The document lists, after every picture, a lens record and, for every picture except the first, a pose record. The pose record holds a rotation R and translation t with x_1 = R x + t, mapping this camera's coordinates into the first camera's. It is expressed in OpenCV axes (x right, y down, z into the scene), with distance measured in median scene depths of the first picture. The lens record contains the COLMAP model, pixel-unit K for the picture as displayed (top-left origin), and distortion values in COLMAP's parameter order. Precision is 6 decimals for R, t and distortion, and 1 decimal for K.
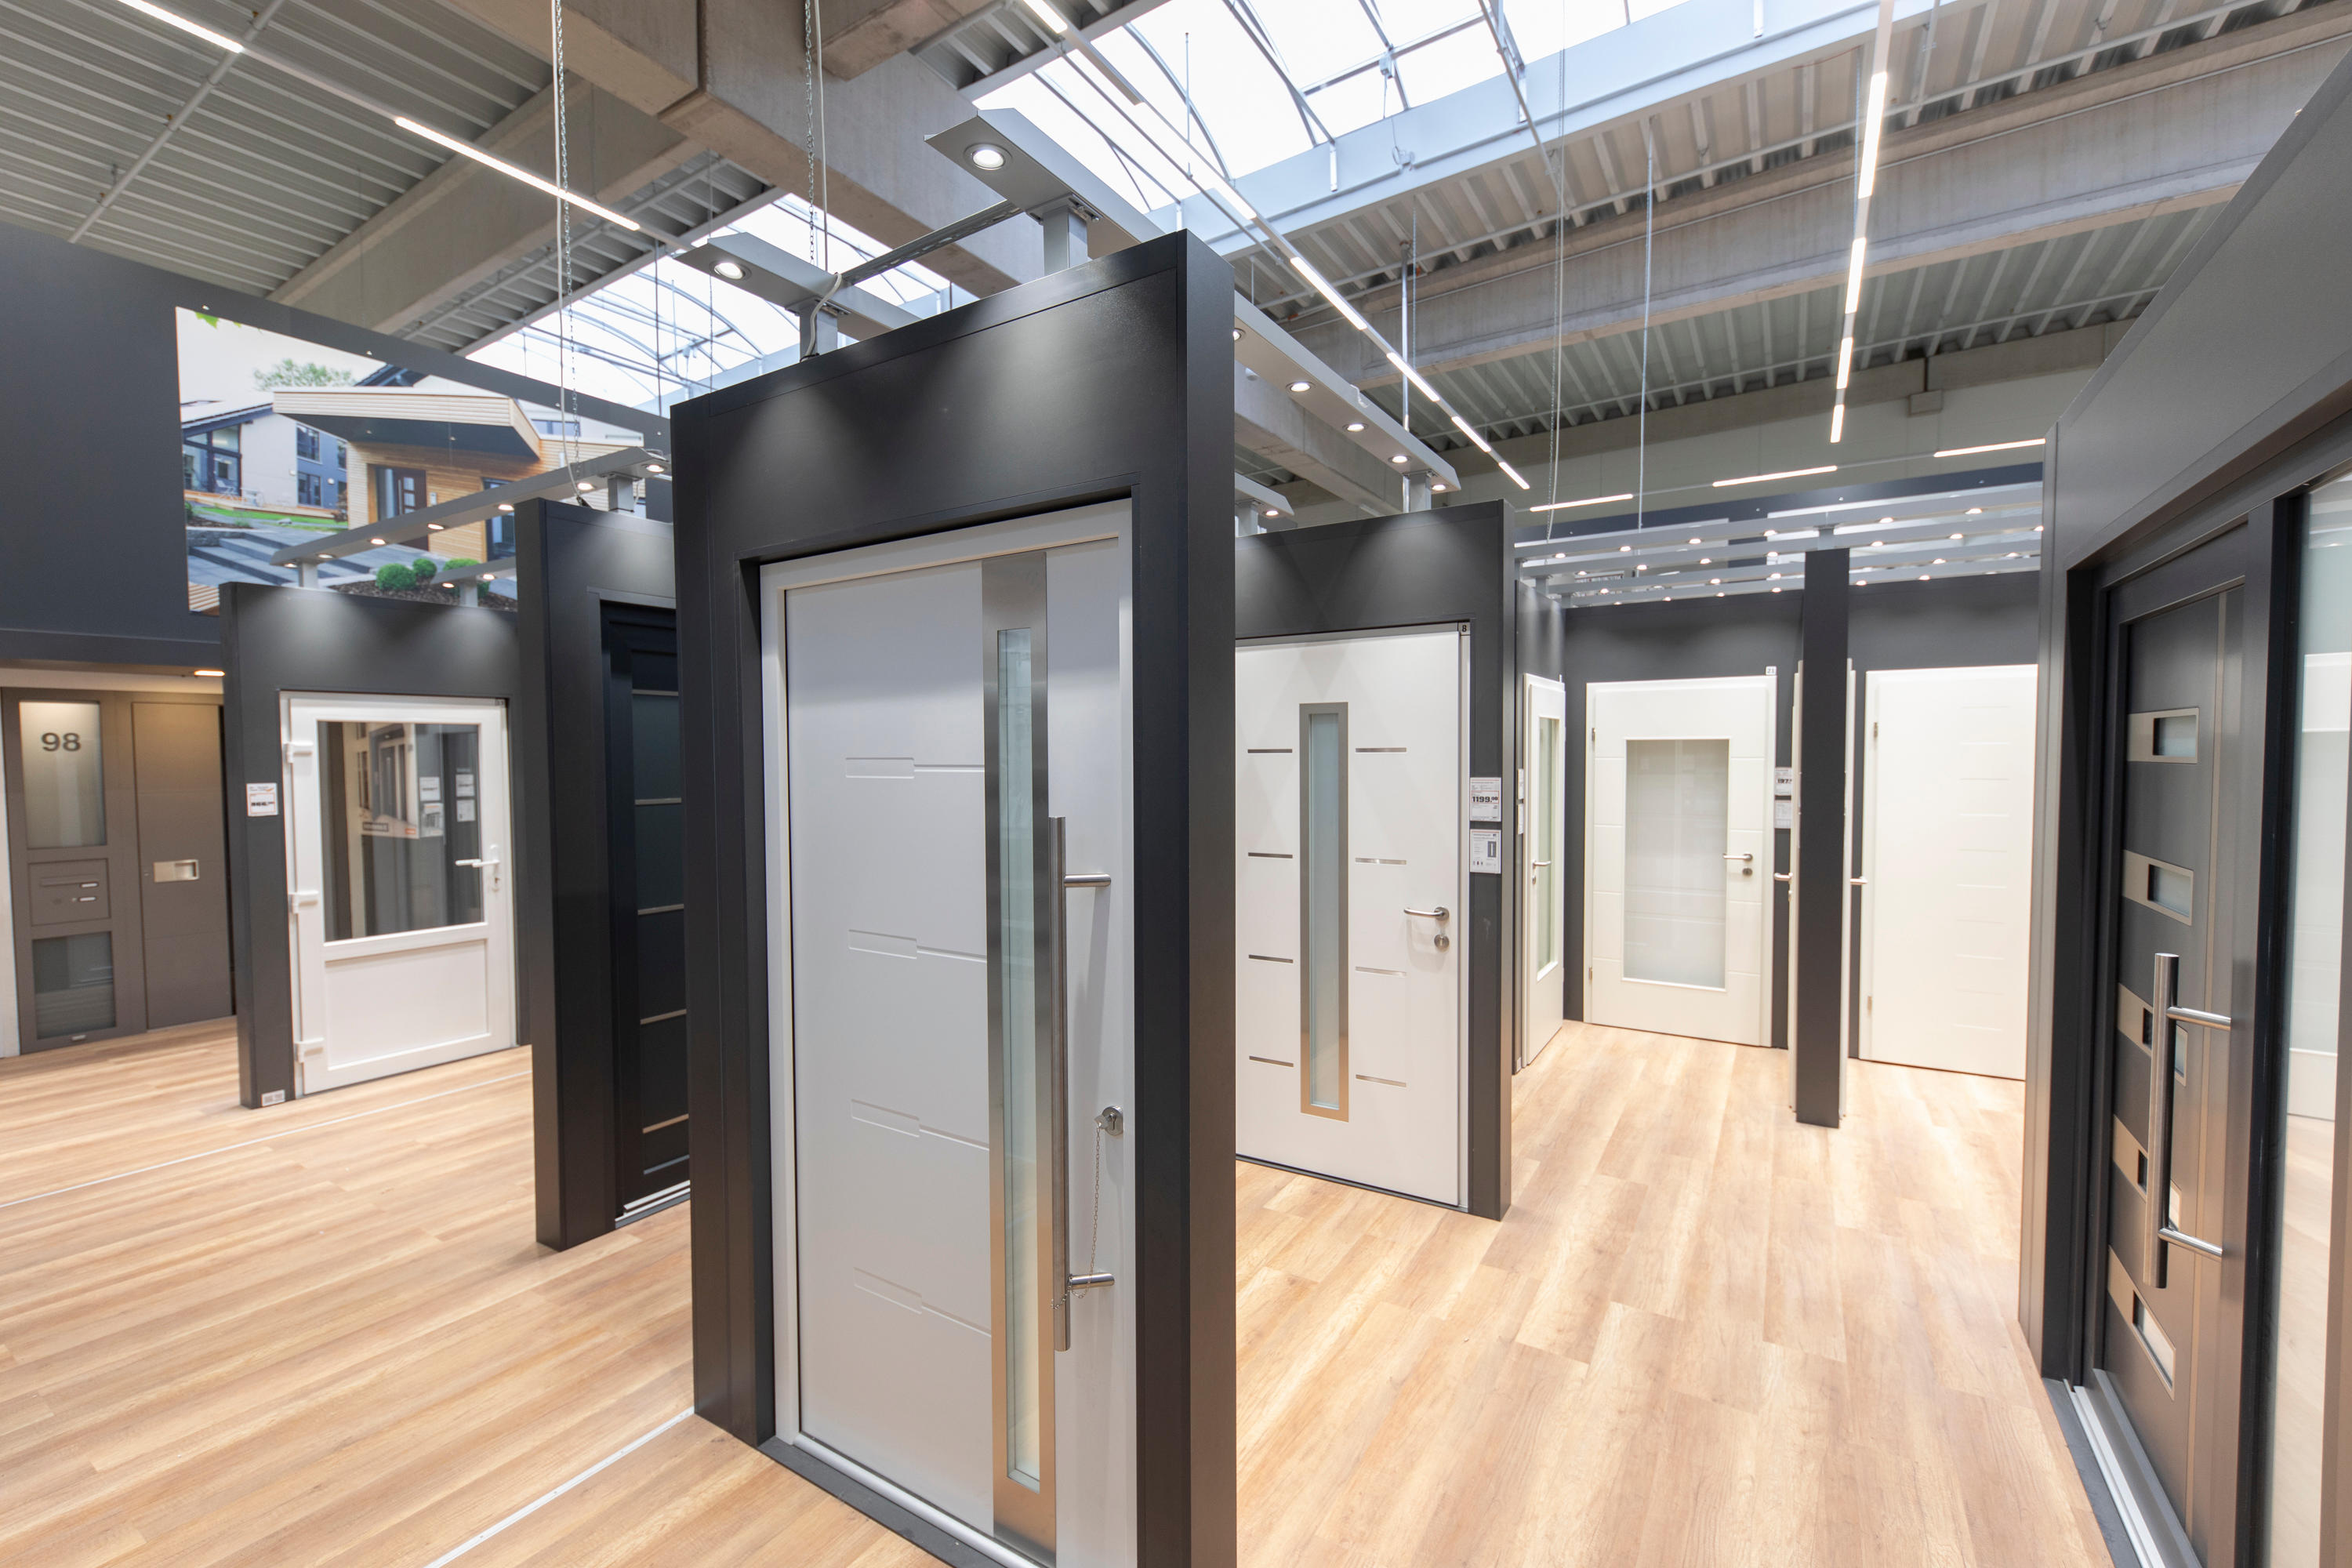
lens RADIAL K [[1002.2, 0, 1165.5], [0, 1002.2, 795.2], [0, 0, 1]] dist [0.000784, -0.000093]
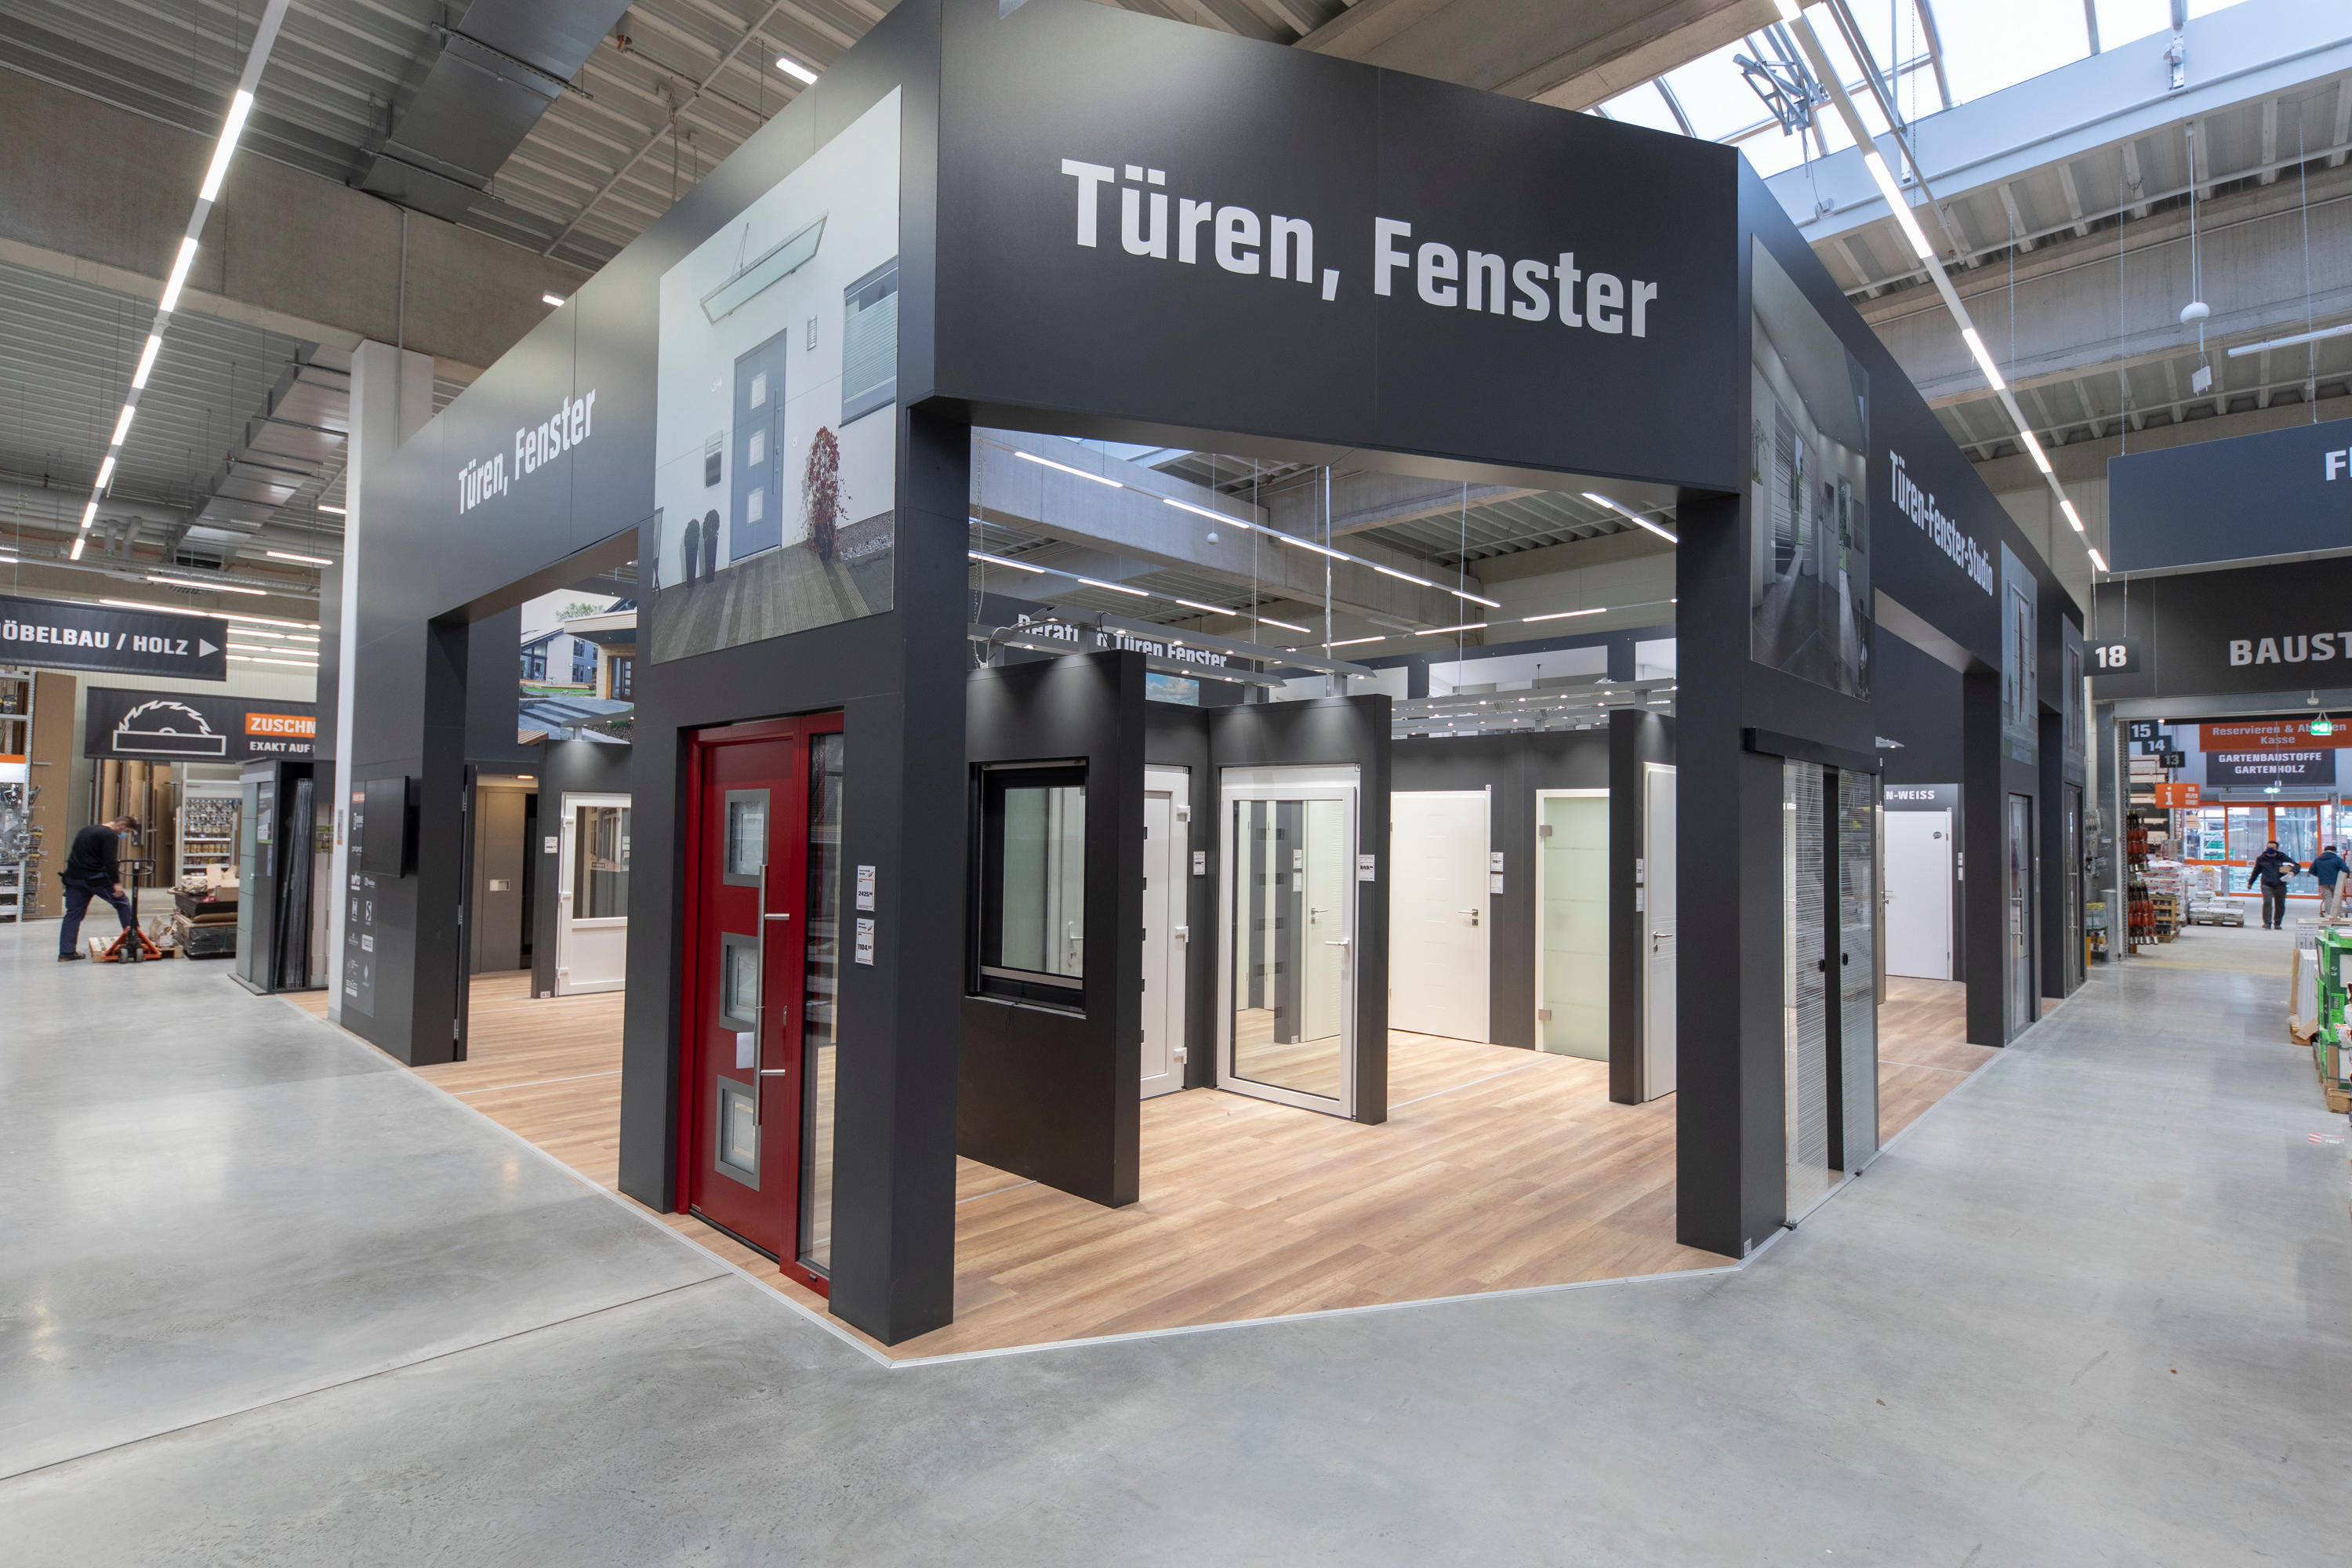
lens RADIAL K [[1153.9, 0, 1181.9], [0, 1153.9, 787.5], [0, 0, 1]] dist [0.006068, -0.000134]
pose [[0.980015, 0.013499, -0.198465, 0.651223], [-0.028106, 0.997082, -0.070970, 0.014681], [0.196928, 0.075130, 0.977535, -0.835707]]
